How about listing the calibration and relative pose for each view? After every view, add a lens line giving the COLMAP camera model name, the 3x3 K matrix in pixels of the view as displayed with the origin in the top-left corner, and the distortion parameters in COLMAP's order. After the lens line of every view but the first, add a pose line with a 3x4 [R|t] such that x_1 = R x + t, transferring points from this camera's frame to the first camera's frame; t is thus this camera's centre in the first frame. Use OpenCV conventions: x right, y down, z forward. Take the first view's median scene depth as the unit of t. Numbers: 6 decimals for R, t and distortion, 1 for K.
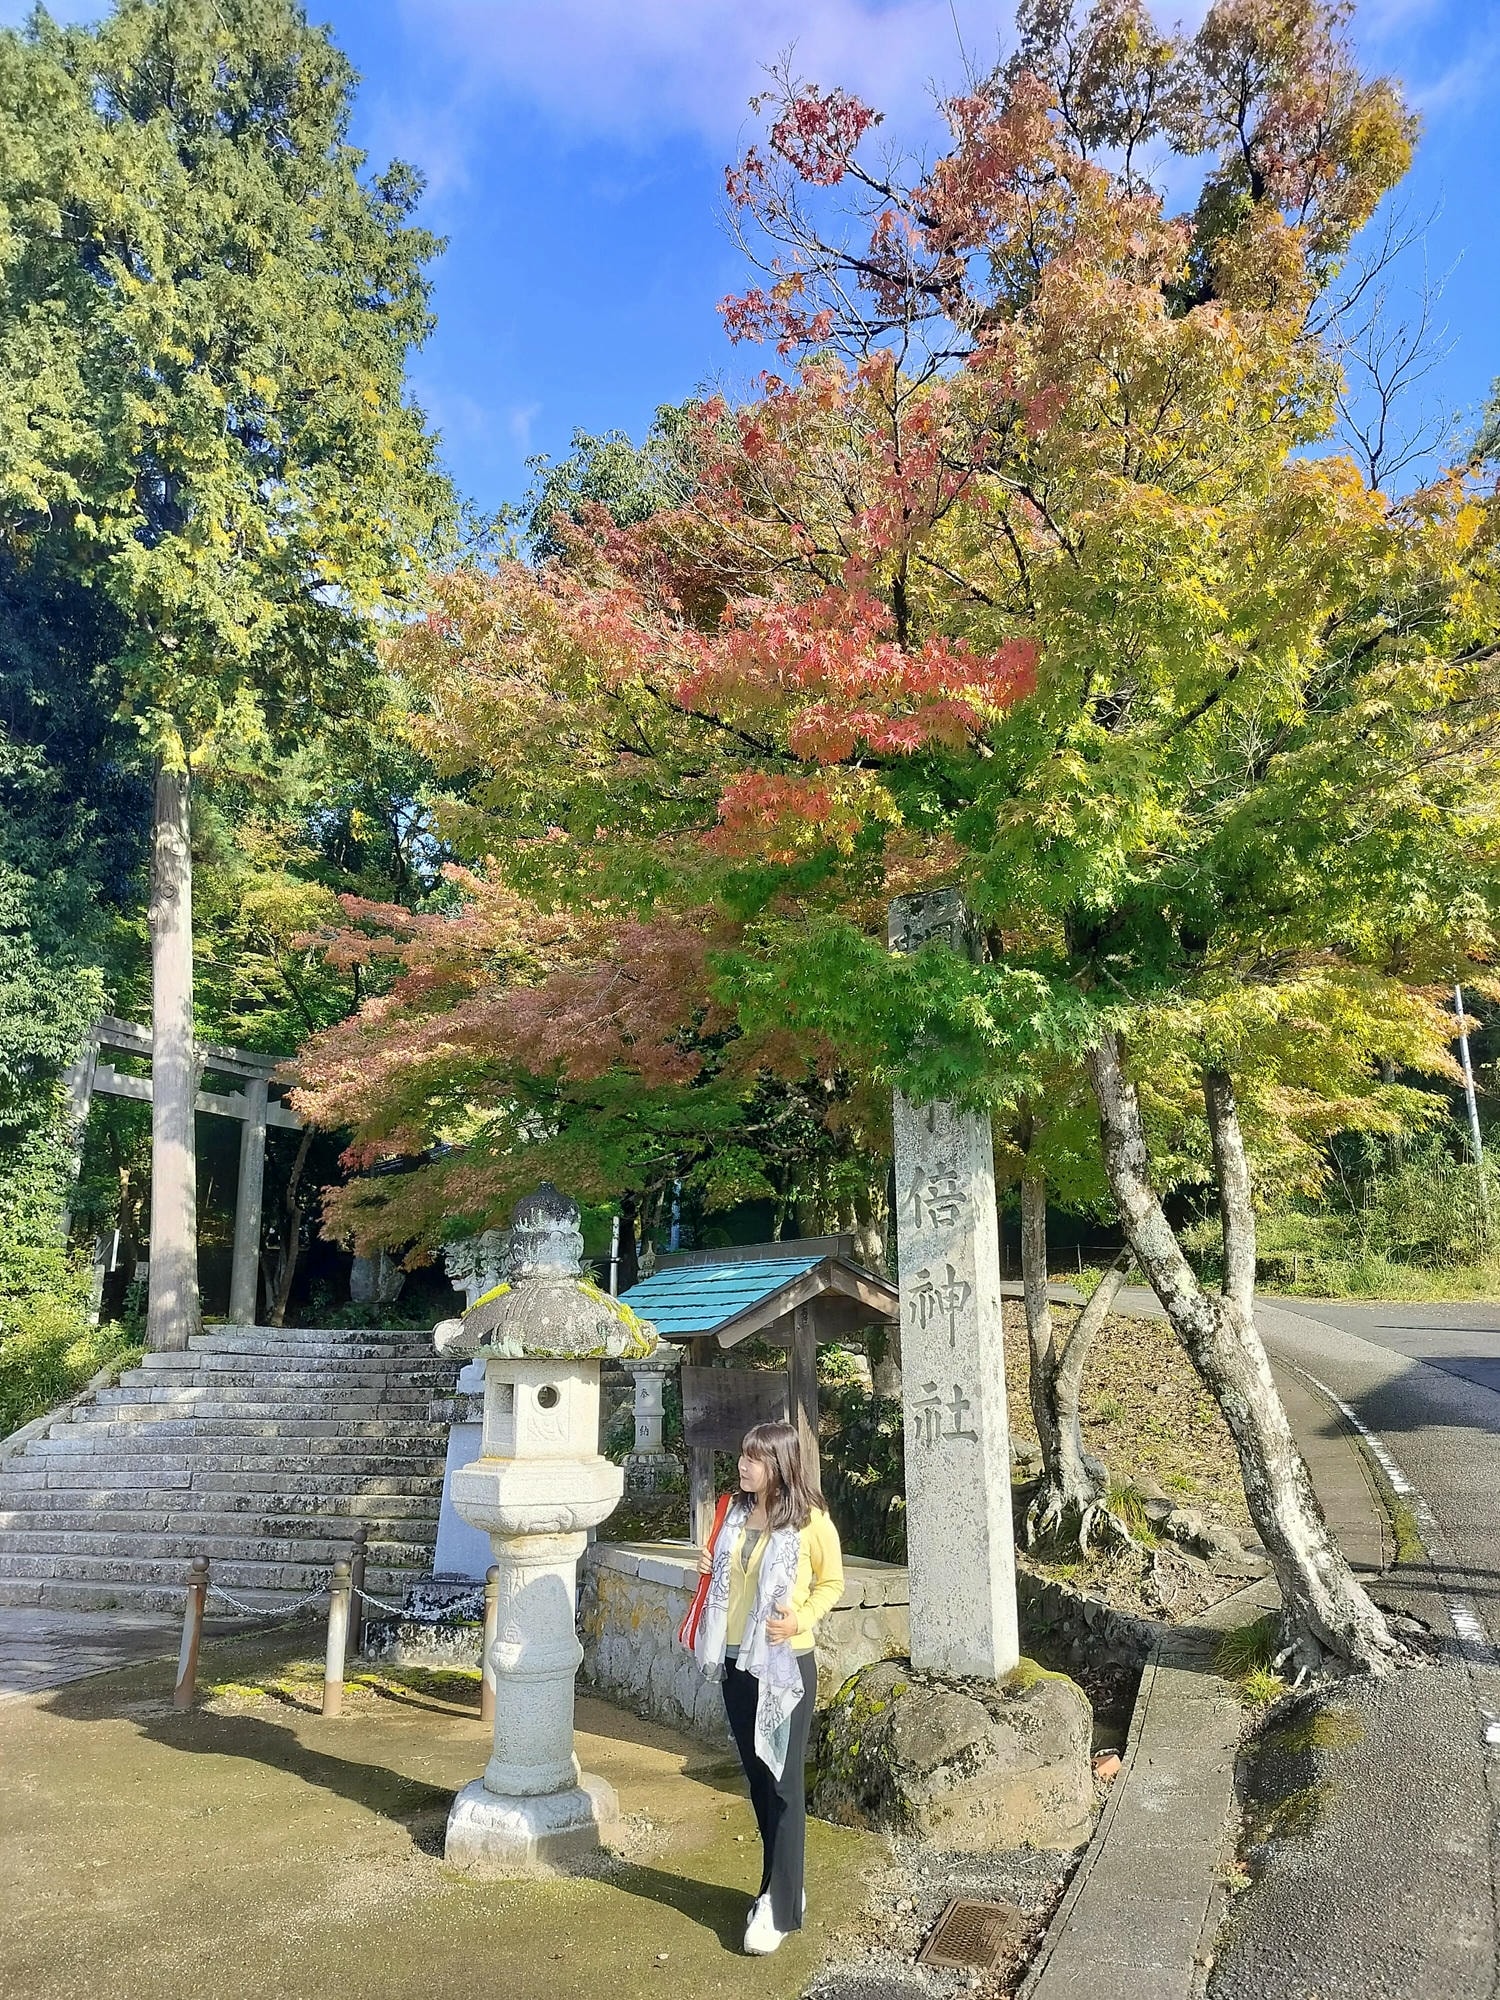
lens RADIAL K [[1304.1, 0, 786.5], [0, 1304.1, 998.9], [0, 0, 1]] dist [0.080404, -0.116129]
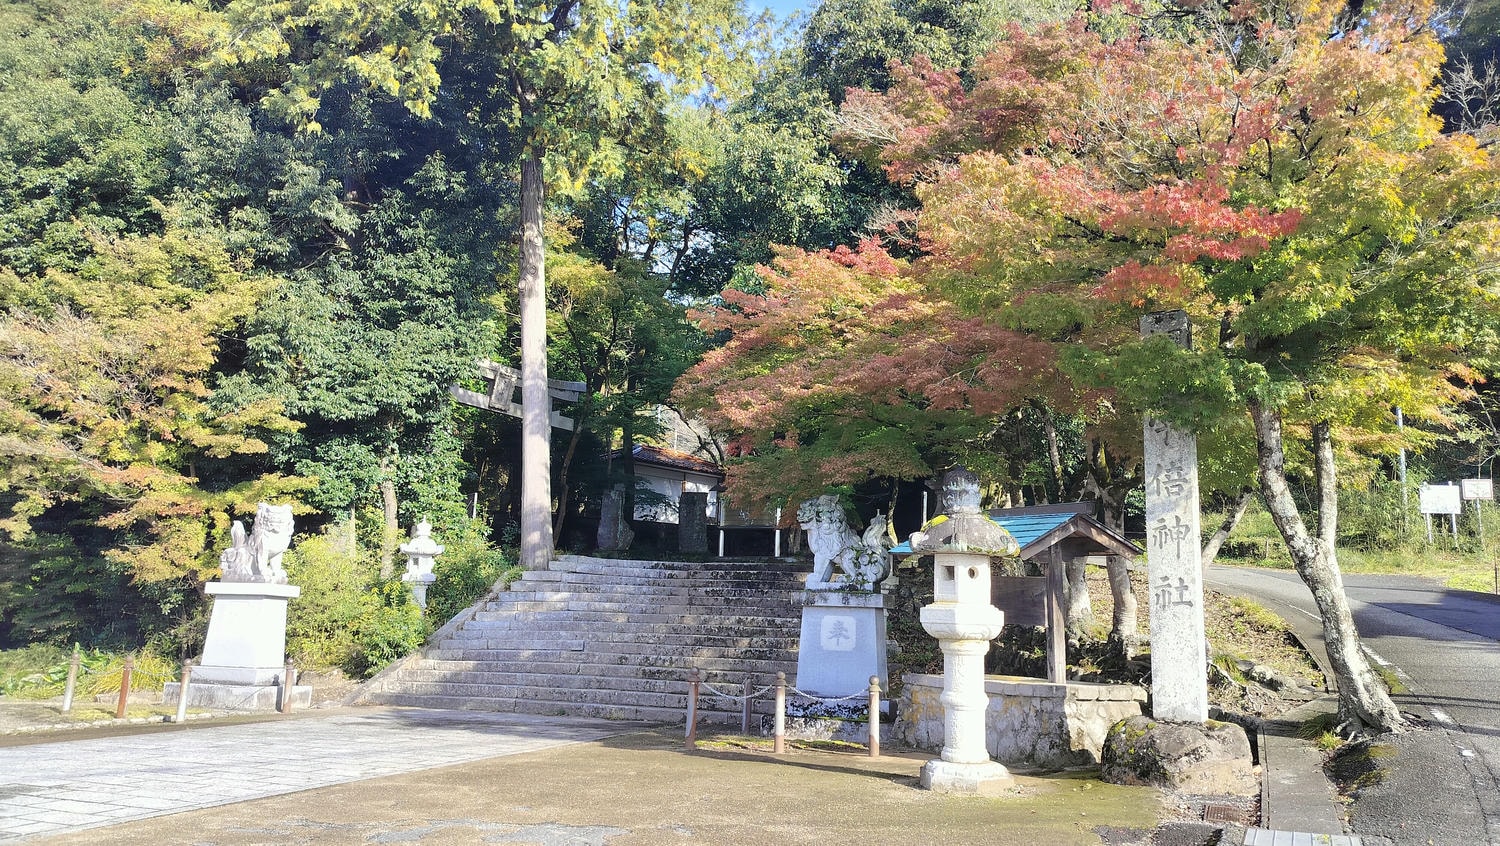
lens RADIAL K [[1057.6, 0, 750.0], [0, 1057.6, 423.0], [0, 0, 1]] dist [0.075652, -0.104174]
pose [[0.998857, 0.031683, -0.035785, -0.343977], [-0.028651, 0.996198, 0.082267, -0.029037], [0.038256, -0.081148, 0.995968, -0.419713]]
